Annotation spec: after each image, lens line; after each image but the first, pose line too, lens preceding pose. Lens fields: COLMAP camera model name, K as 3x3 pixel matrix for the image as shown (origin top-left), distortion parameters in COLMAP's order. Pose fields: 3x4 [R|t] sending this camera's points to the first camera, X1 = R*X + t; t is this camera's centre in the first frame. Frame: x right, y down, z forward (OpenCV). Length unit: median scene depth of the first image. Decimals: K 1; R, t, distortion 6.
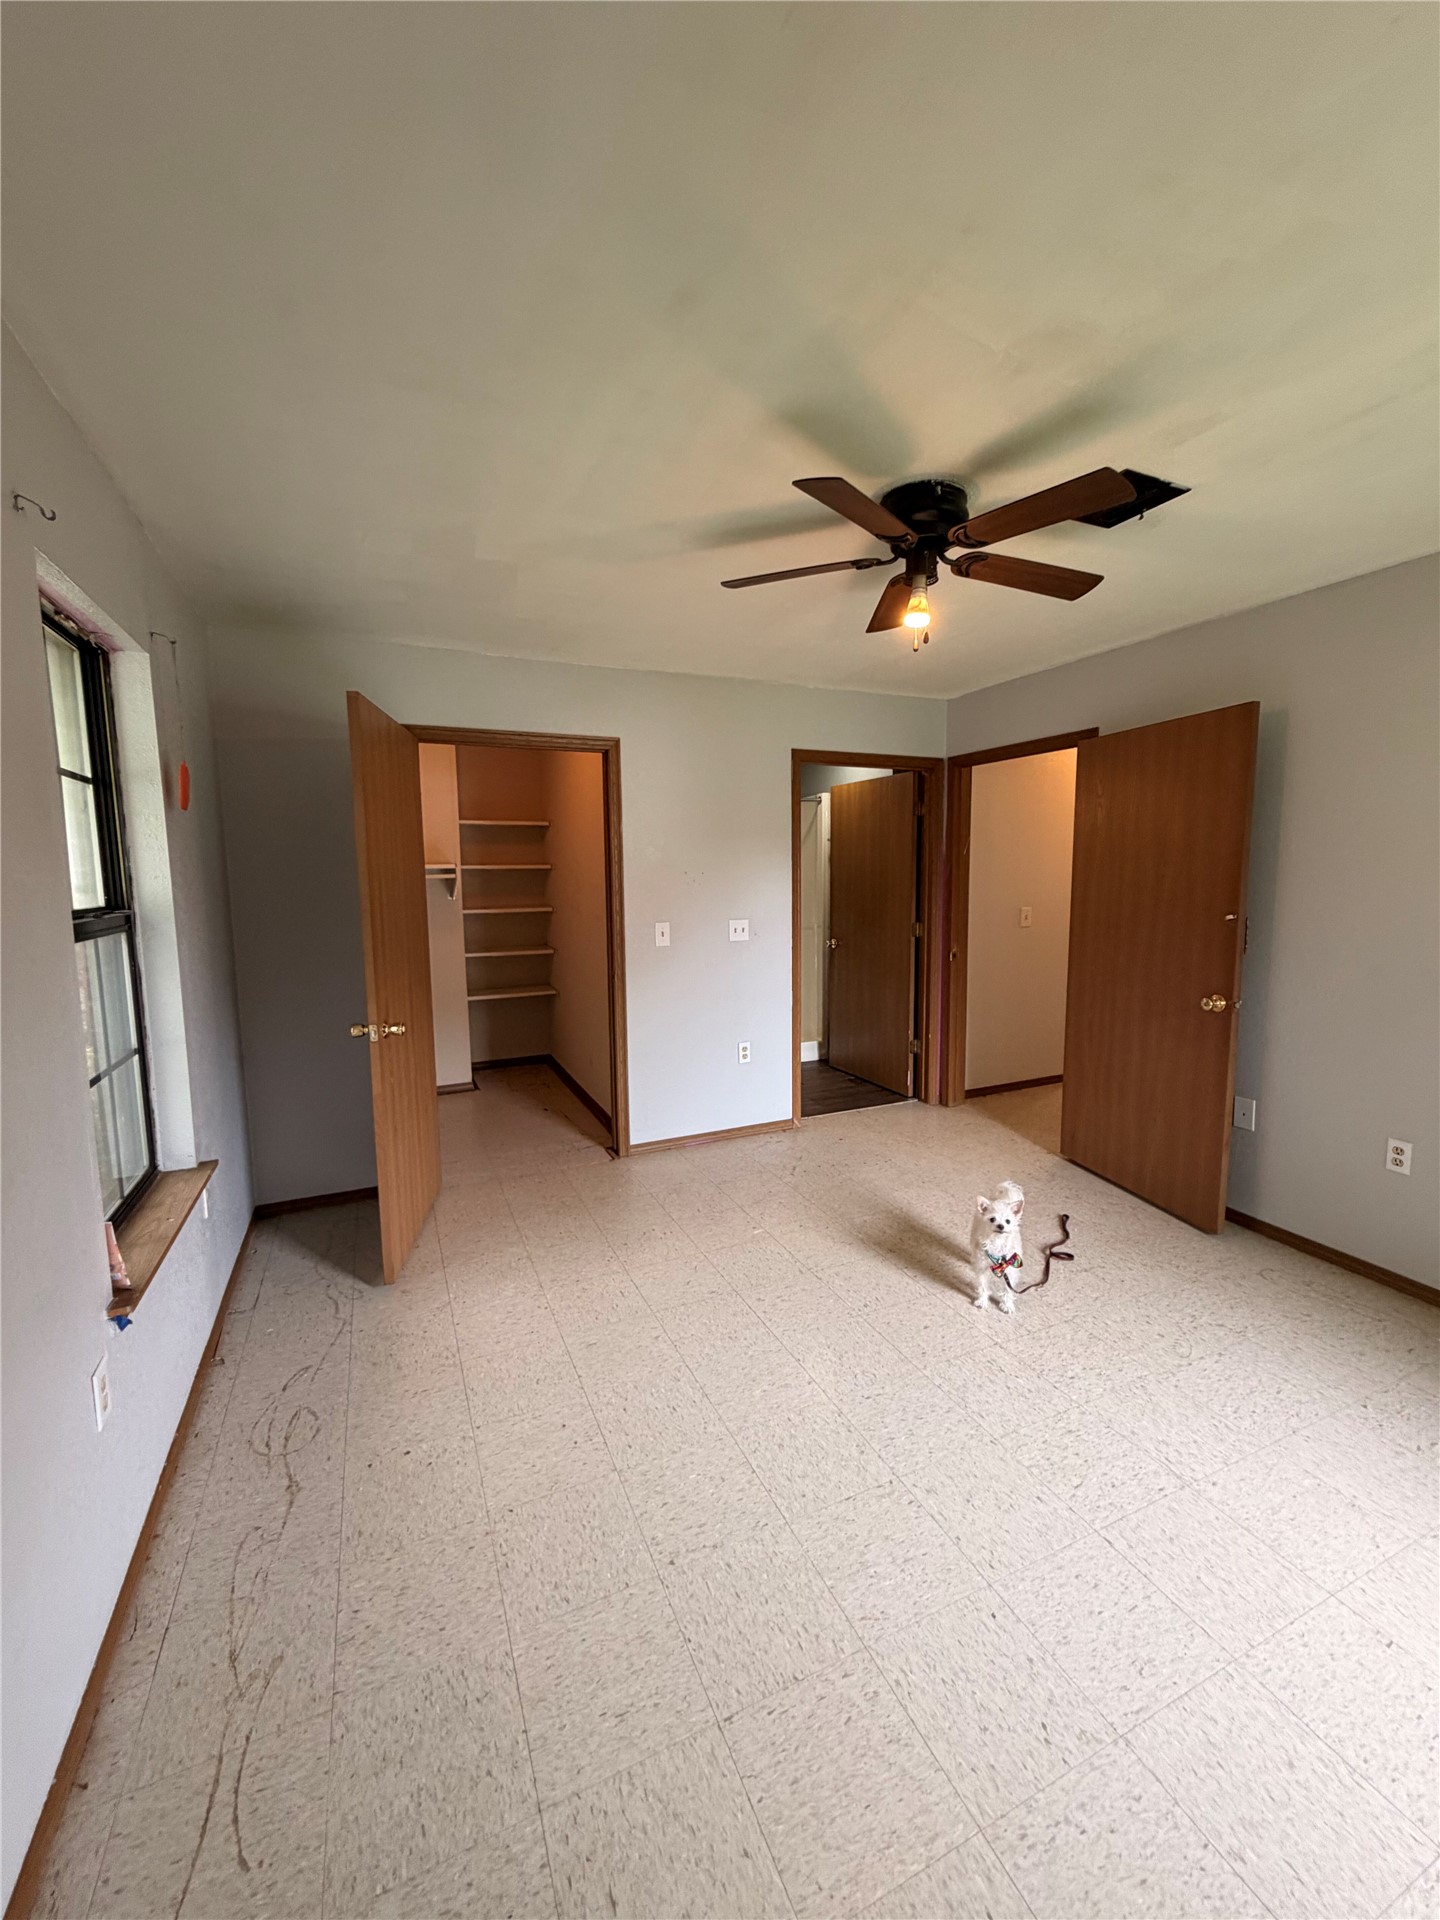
lens RADIAL K [[762.6, 0, 720.0], [0, 762.6, 960.0], [0, 0, 1]] dist [-0.002204, 0.000788]
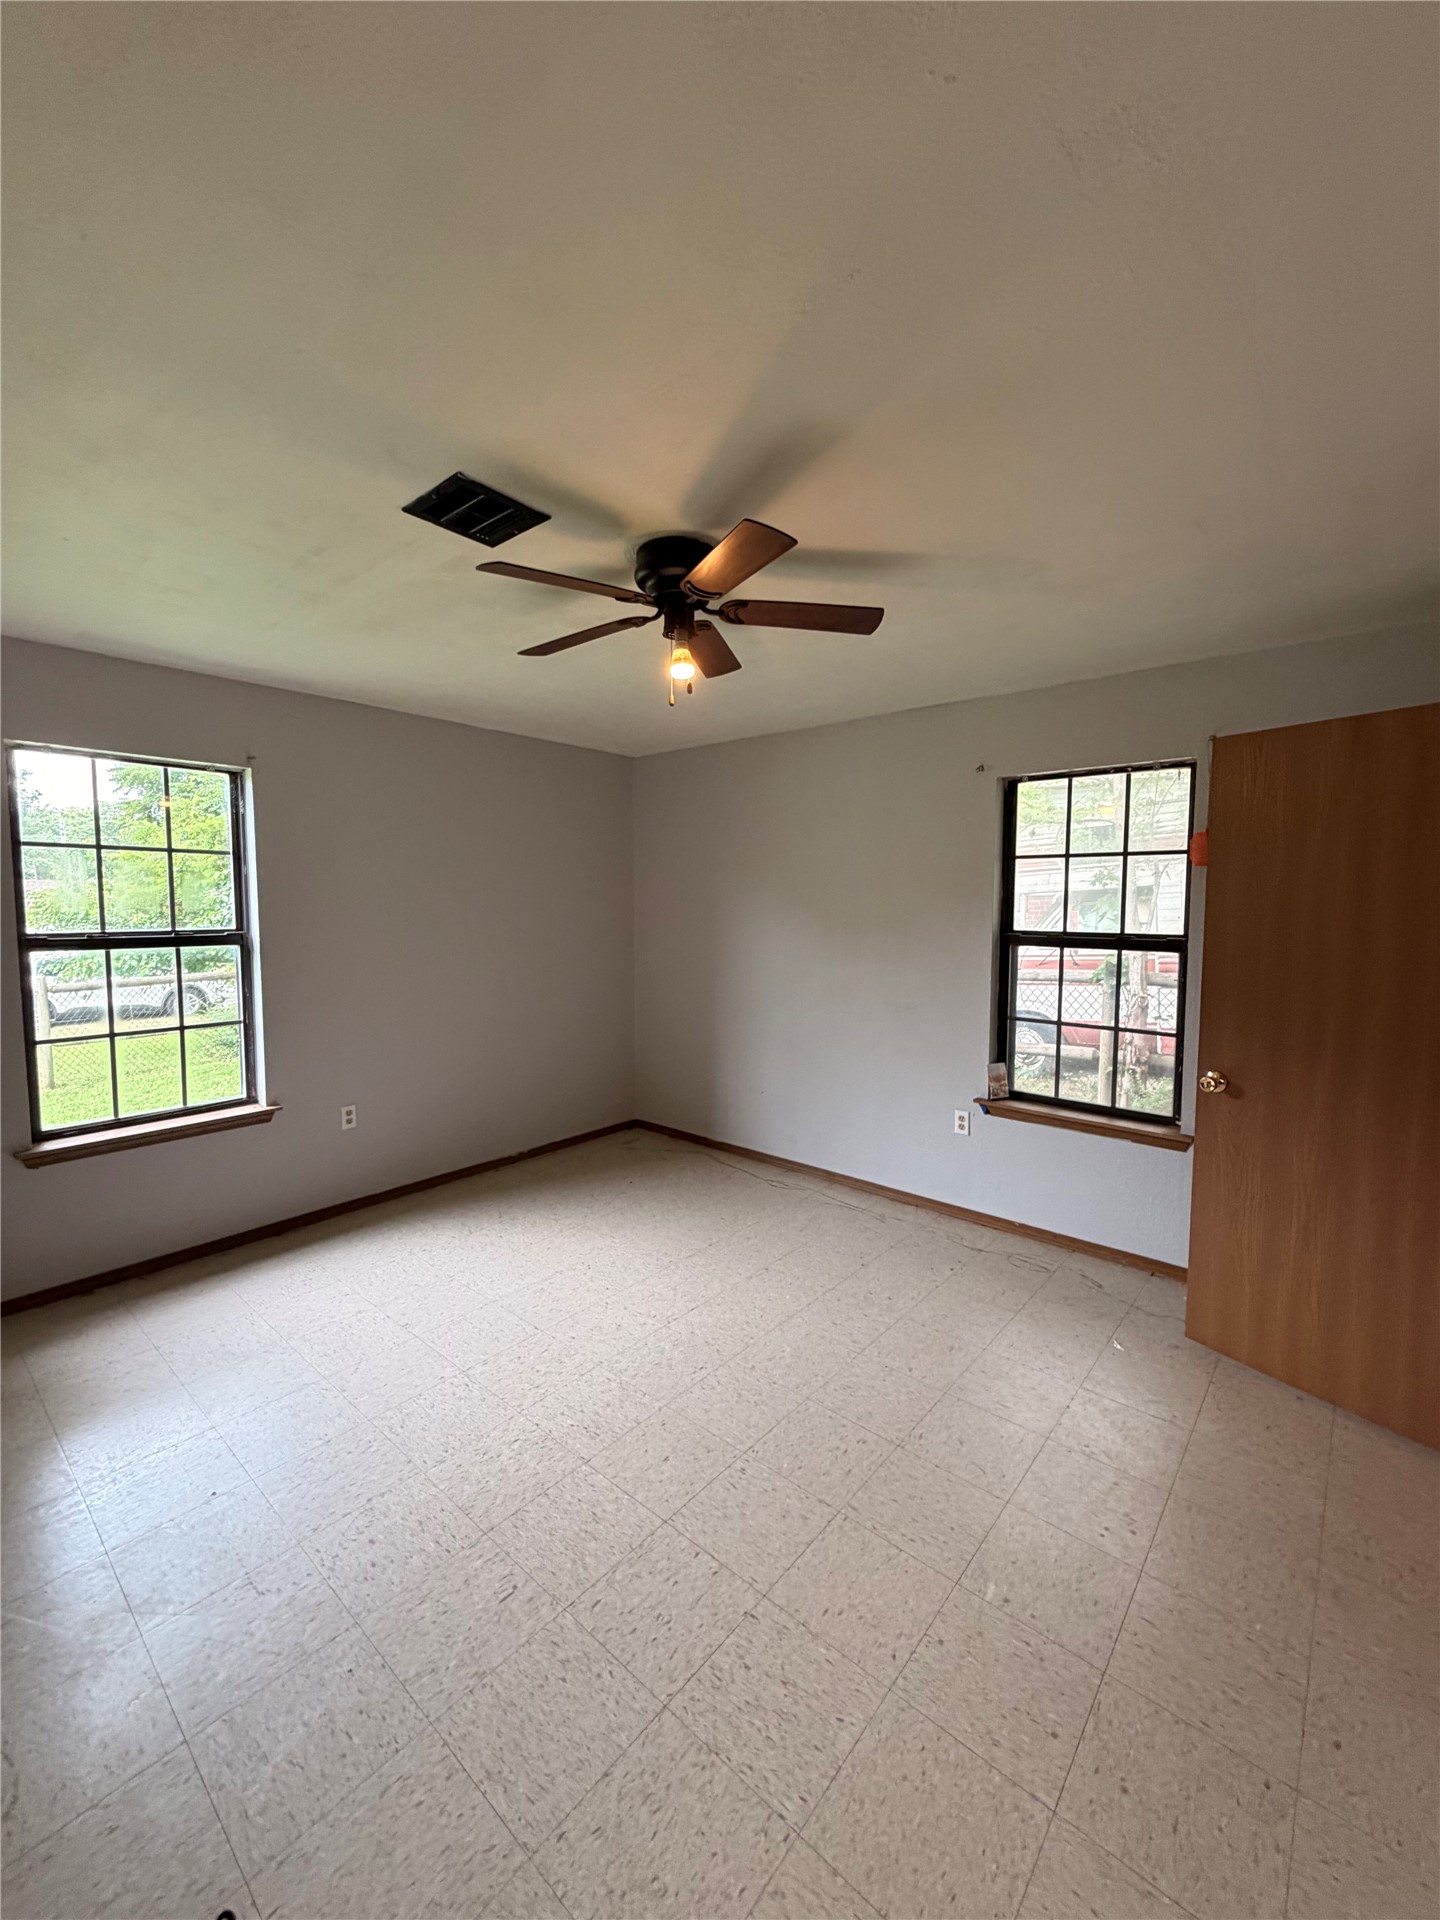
lens RADIAL K [[762.6, 0, 720.0], [0, 762.6, 960.0], [0, 0, 1]] dist [-0.002204, 0.000788]
pose [[-0.904496, 0.040337, -0.424569, 0.630282], [-0.042938, 0.981846, 0.184757, -0.250932], [0.424314, 0.185342, -0.886344, 1.904867]]
